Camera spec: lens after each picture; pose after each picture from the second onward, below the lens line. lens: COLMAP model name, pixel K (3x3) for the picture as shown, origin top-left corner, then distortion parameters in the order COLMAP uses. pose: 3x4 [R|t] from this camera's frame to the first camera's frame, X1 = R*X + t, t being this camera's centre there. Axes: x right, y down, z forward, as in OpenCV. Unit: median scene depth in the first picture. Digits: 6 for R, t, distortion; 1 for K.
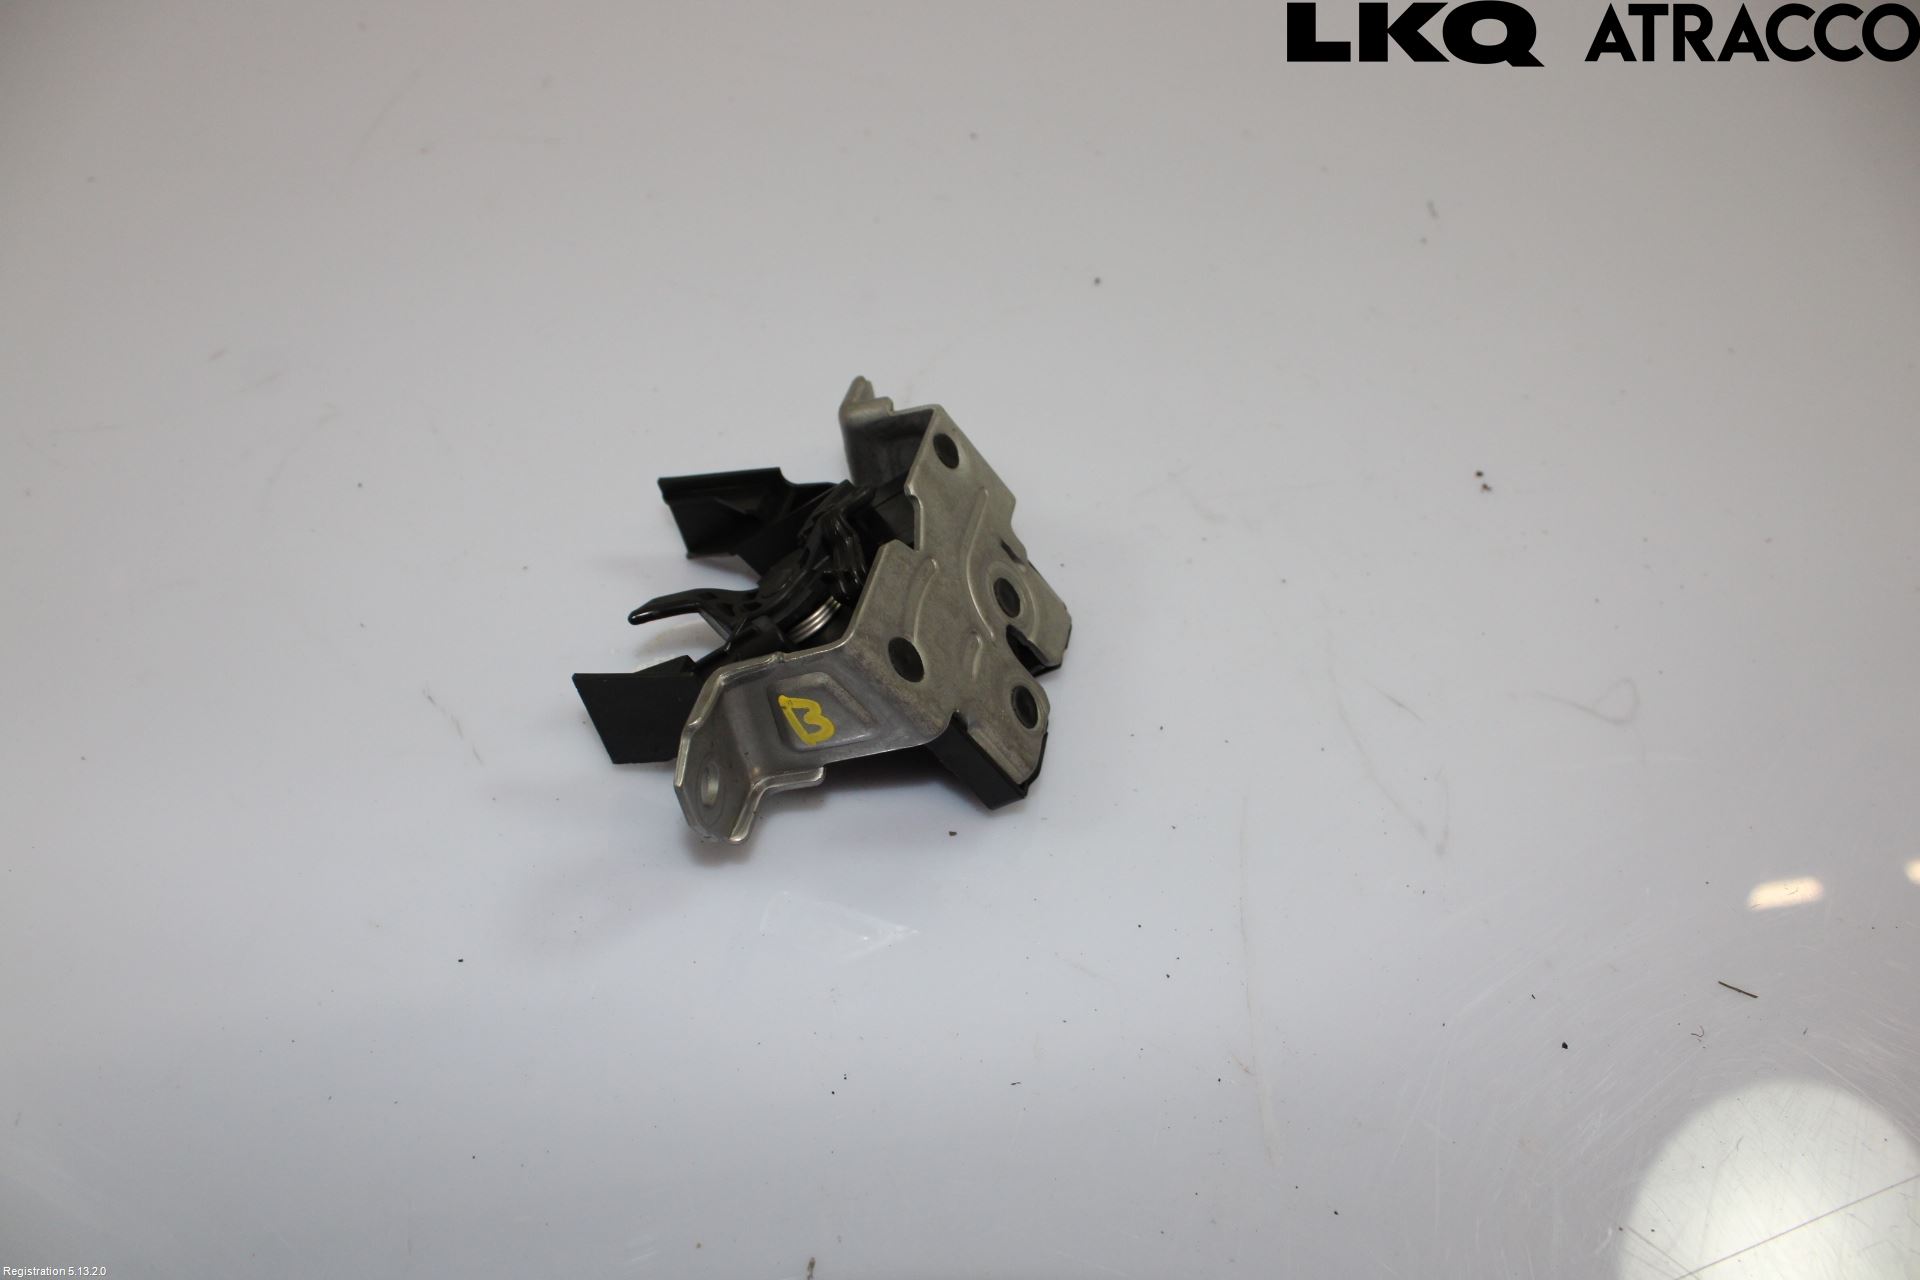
lens RADIAL K [[1553.5, 0, 936.6], [0, 1553.5, 657.2], [0, 0, 1]] dist [-0.175374, 0.134538]
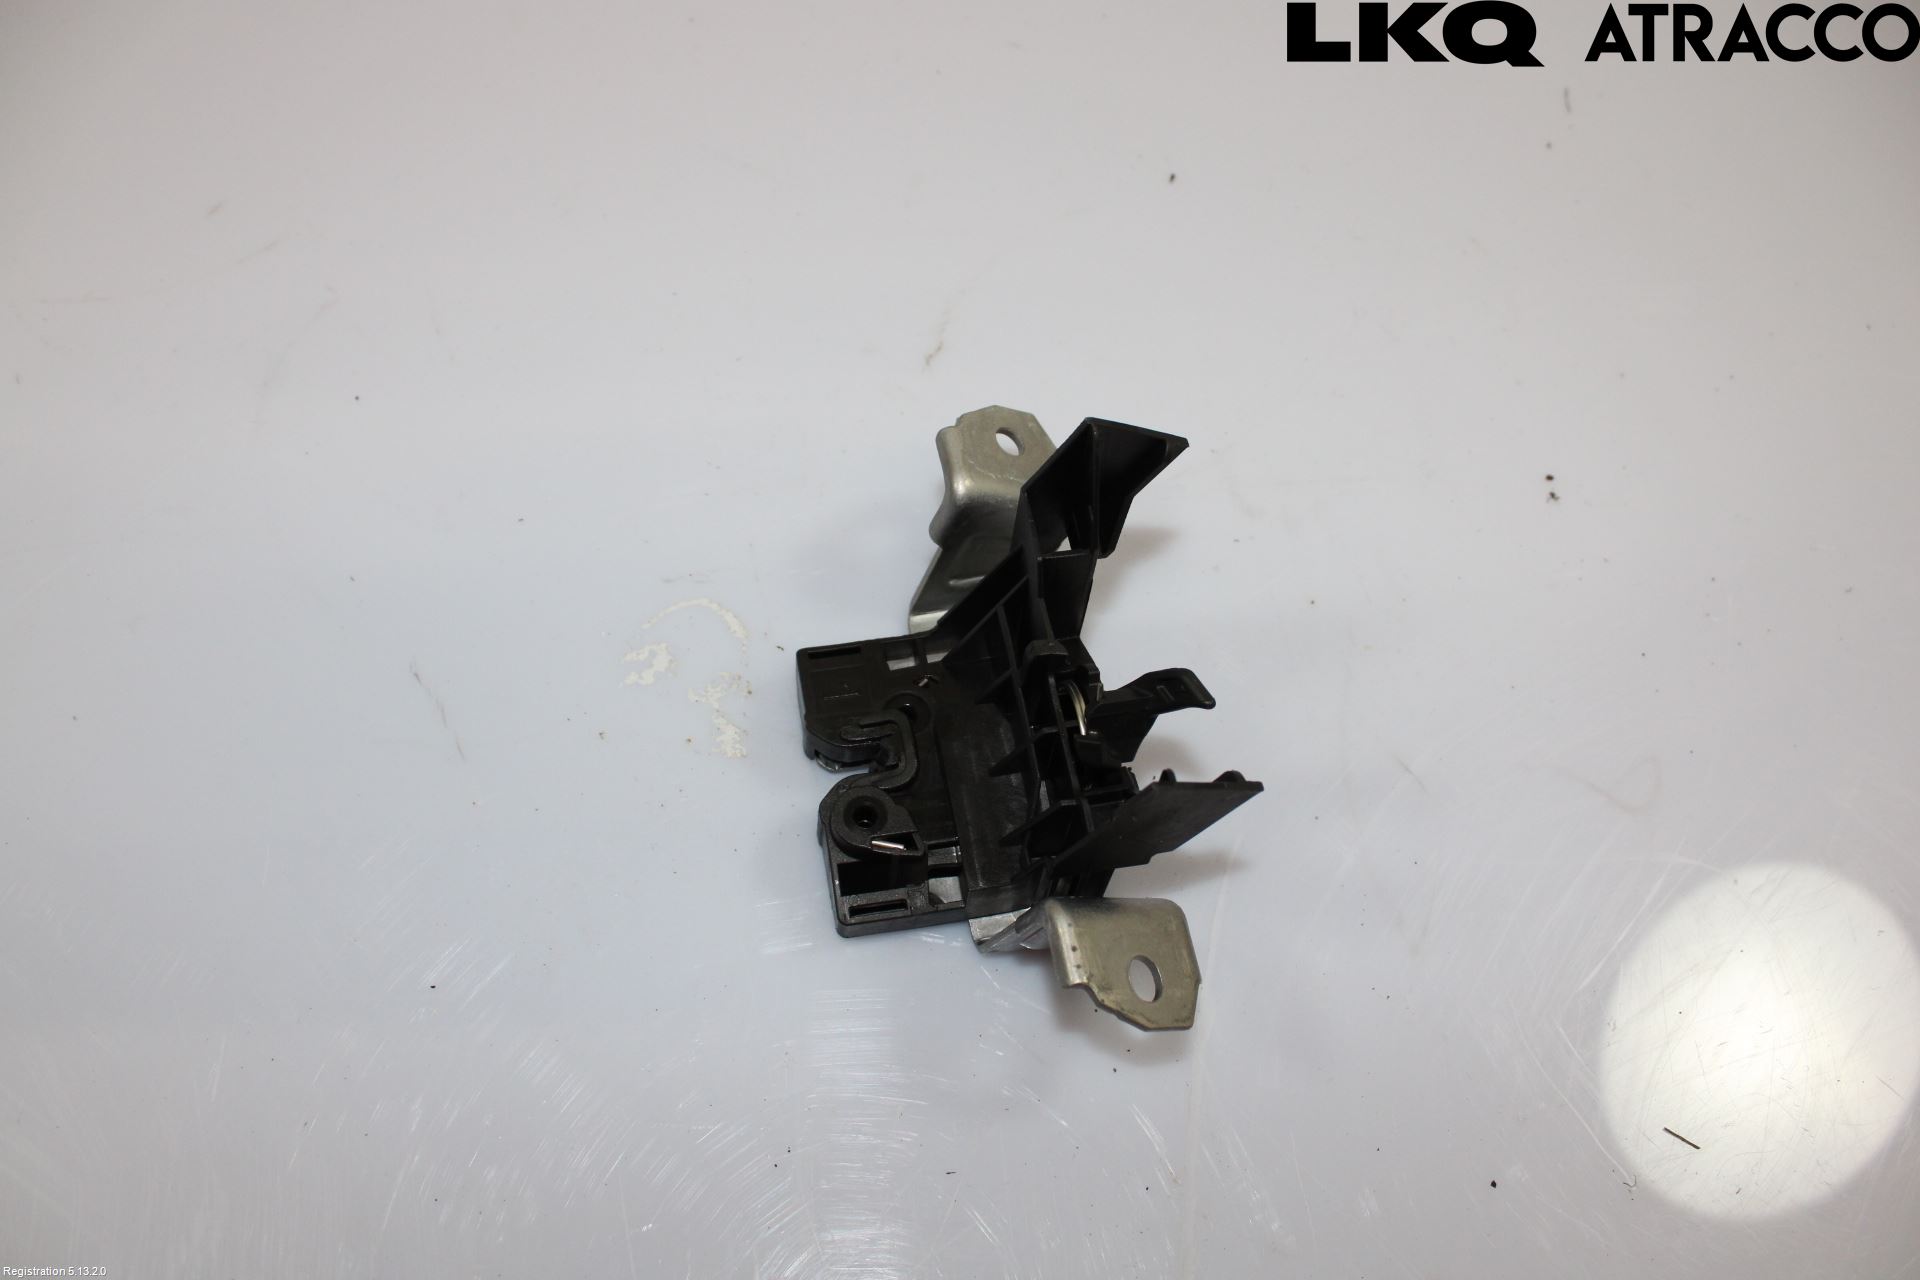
lens RADIAL K [[1553.5, 0, 936.6], [0, 1553.5, 657.2], [0, 0, 1]] dist [-0.175374, 0.134538]
pose [[0.994540, 0.096252, -0.040322, 0.040817], [-0.082154, 0.960402, 0.266230, -0.272533], [0.064350, -0.261464, 0.963066, 0.074841]]
